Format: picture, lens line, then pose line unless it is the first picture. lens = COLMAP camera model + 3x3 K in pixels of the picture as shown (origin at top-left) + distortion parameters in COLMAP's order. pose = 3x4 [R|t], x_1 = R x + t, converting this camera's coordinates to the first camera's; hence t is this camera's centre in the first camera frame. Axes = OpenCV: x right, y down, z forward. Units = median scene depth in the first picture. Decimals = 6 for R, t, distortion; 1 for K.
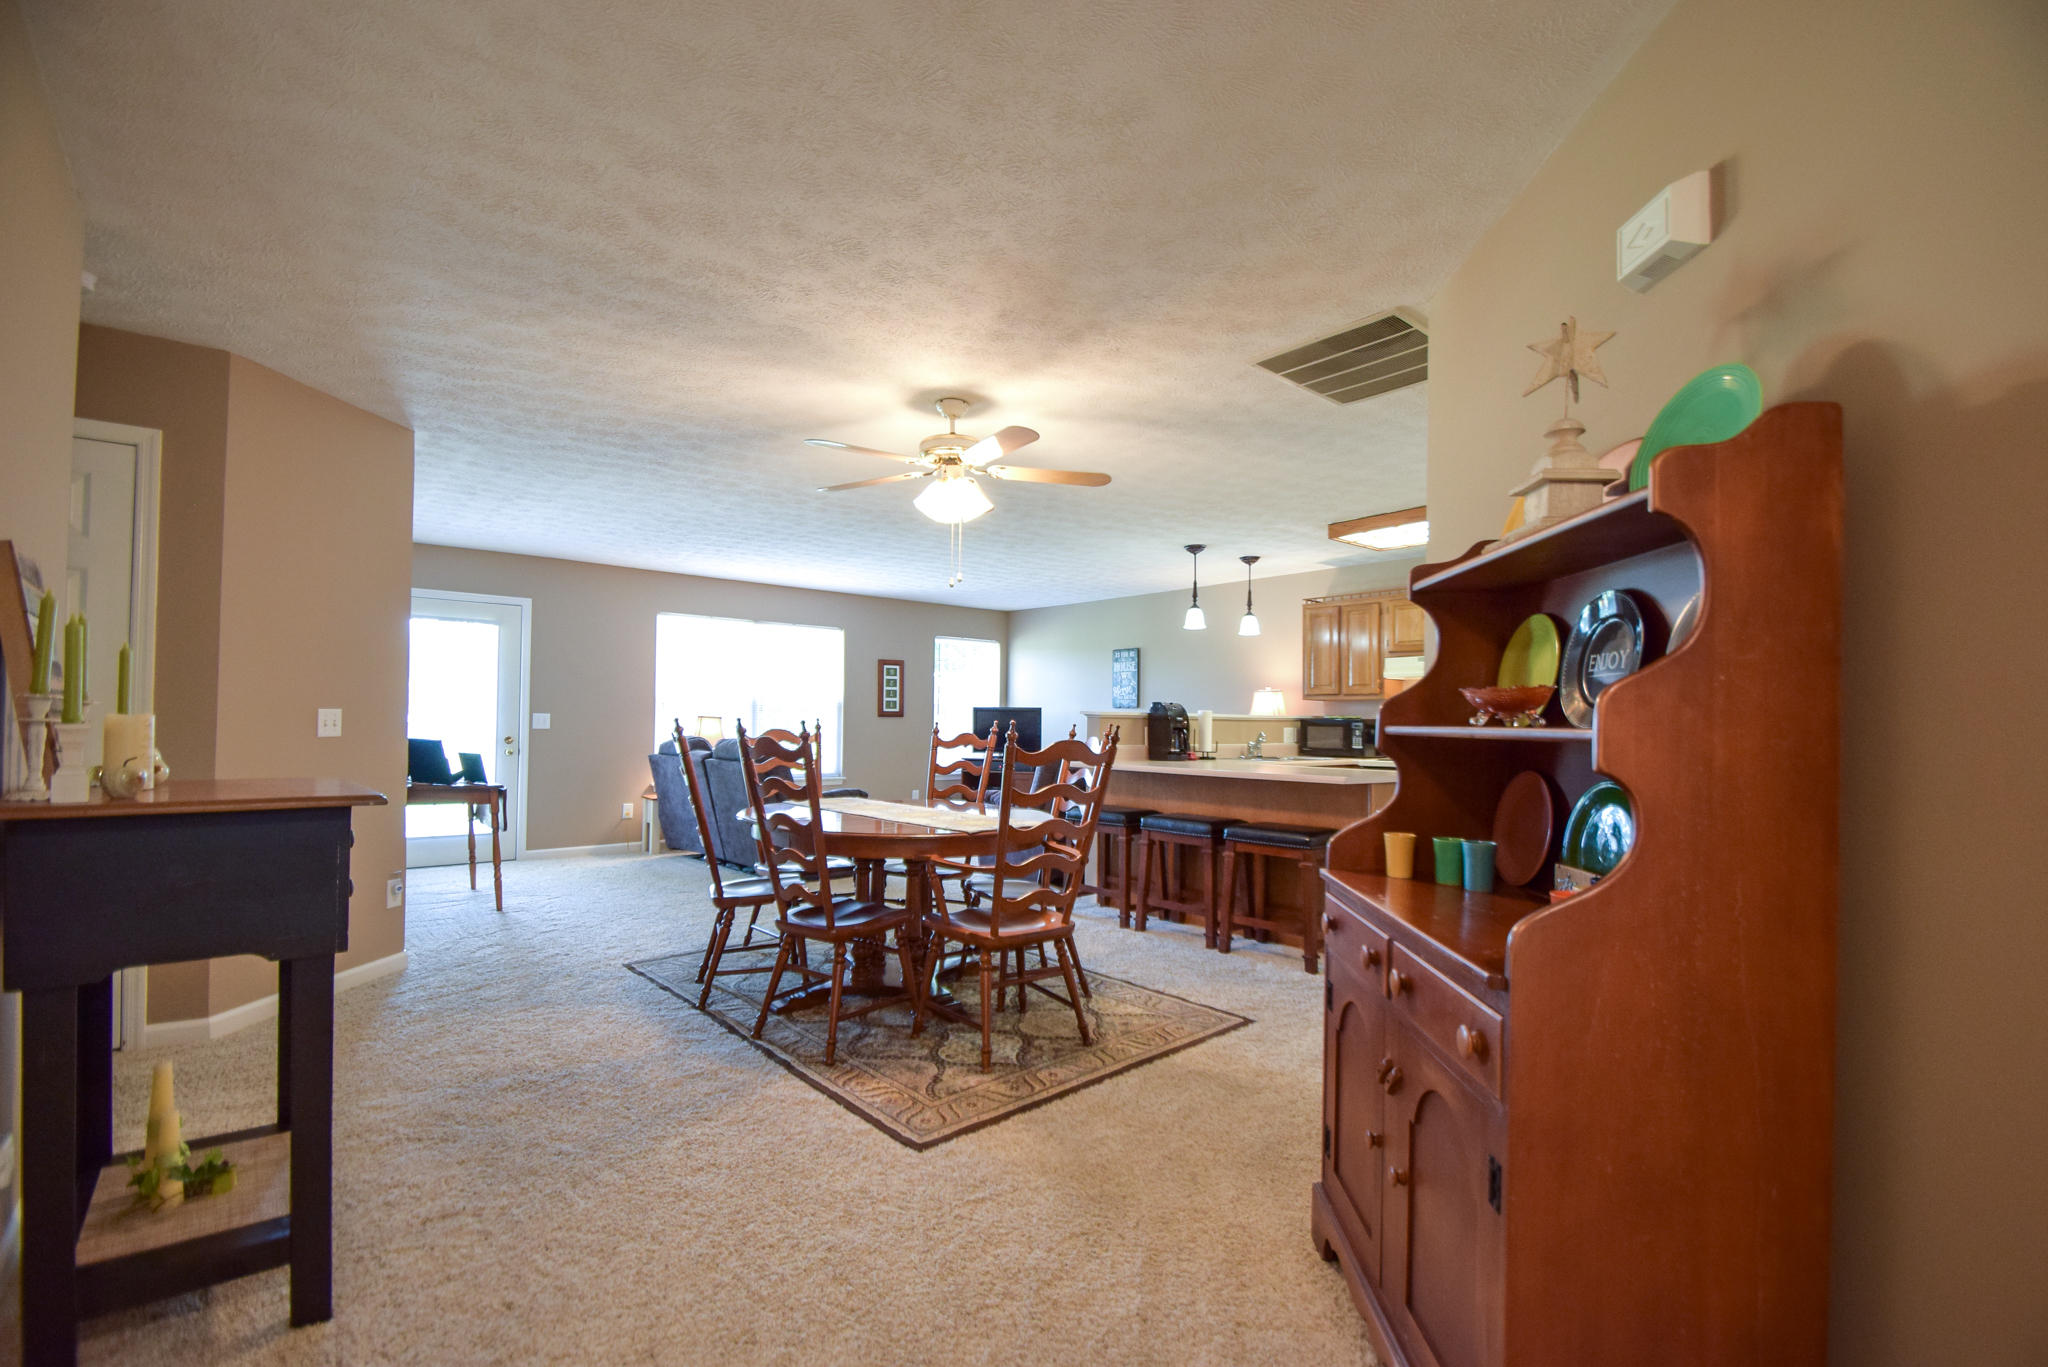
lens RADIAL K [[902.2, 0, 1031.0], [0, 902.2, 705.2], [0, 0, 1]] dist [0.023950, -0.023033]
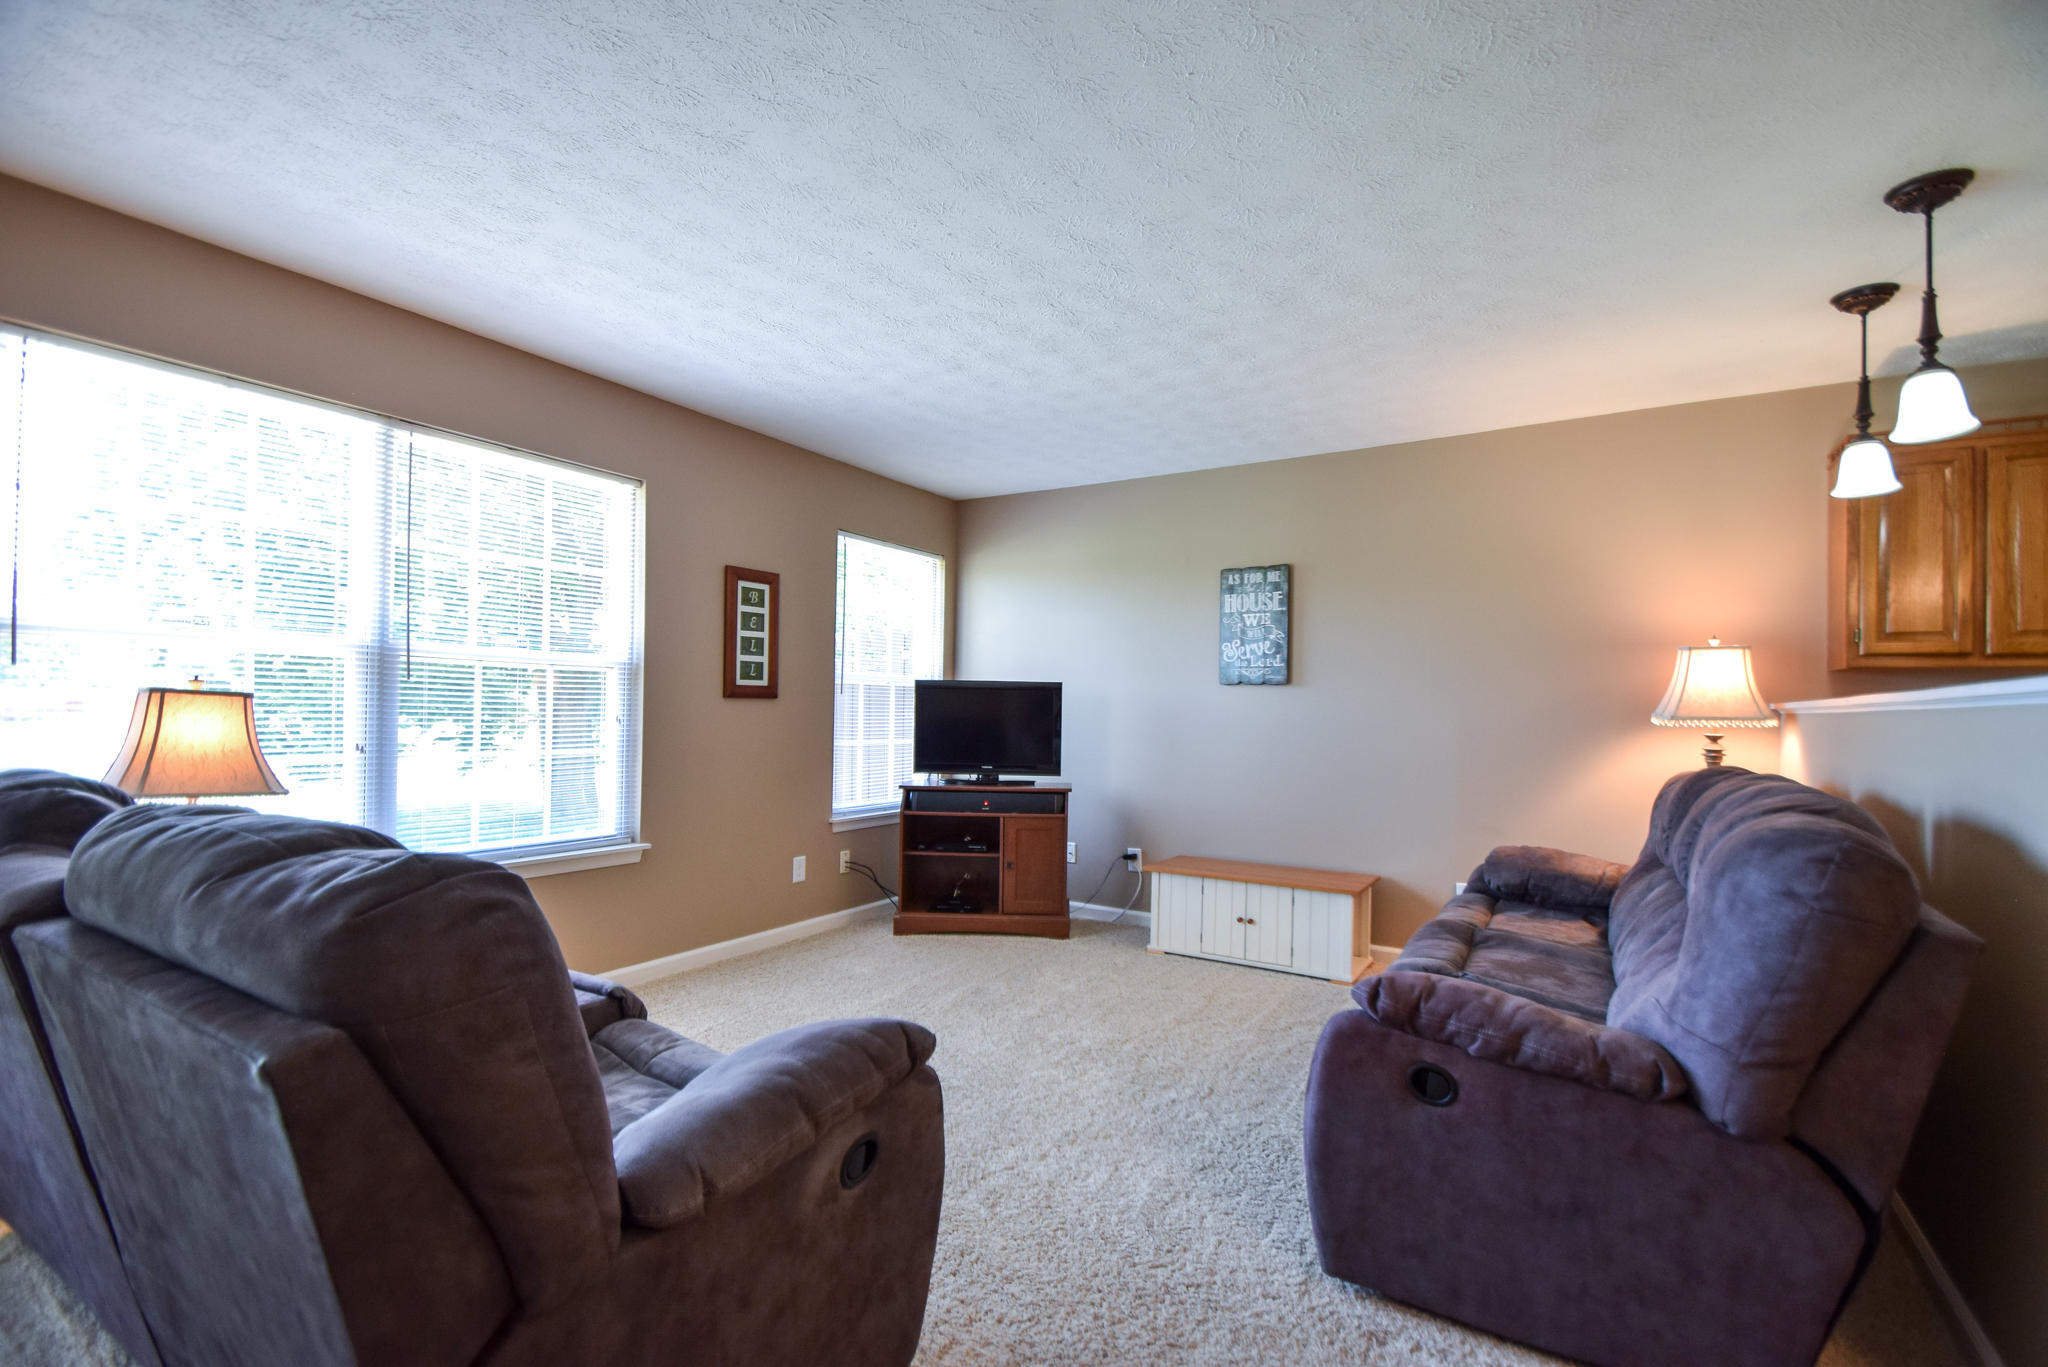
lens RADIAL K [[902.2, 0, 1031.0], [0, 902.2, 705.2], [0, 0, 1]] dist [0.023950, -0.023033]
pose [[0.956863, 0.007341, 0.290446, -0.310586], [-0.012193, 0.999815, 0.014899, 0.016332], [-0.290283, -0.017798, 0.956775, 1.087089]]
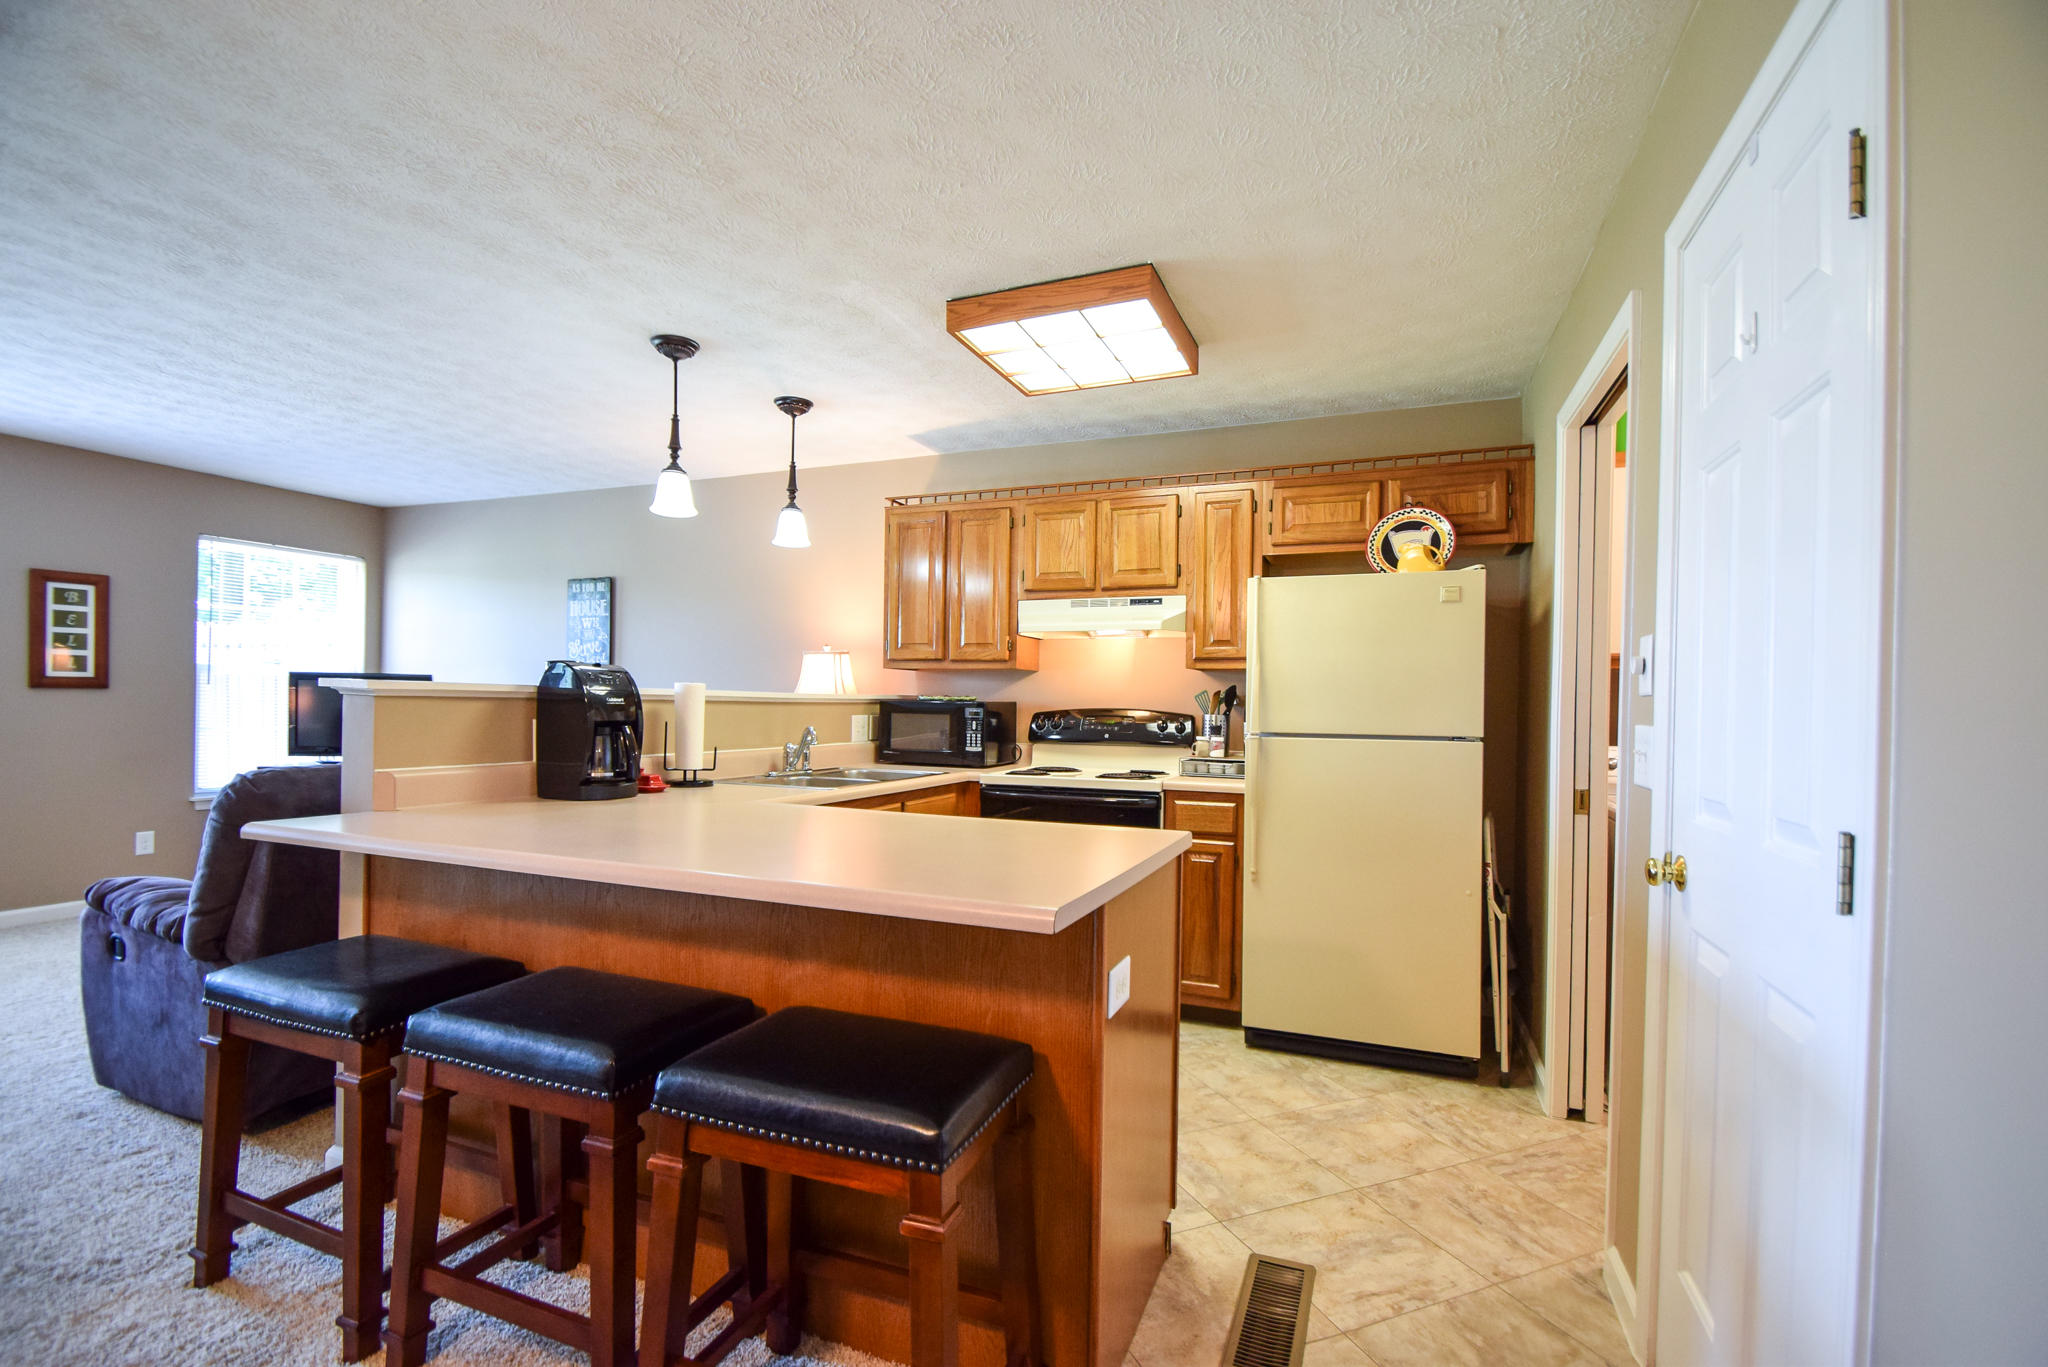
lens RADIAL K [[902.2, 0, 1031.0], [0, 902.2, 705.2], [0, 0, 1]] dist [0.023950, -0.023033]
pose [[0.891985, 0.004313, 0.452044, 0.184651], [-0.016203, 0.999617, 0.022434, 0.005451], [-0.451774, -0.027335, 0.891714, 0.662639]]
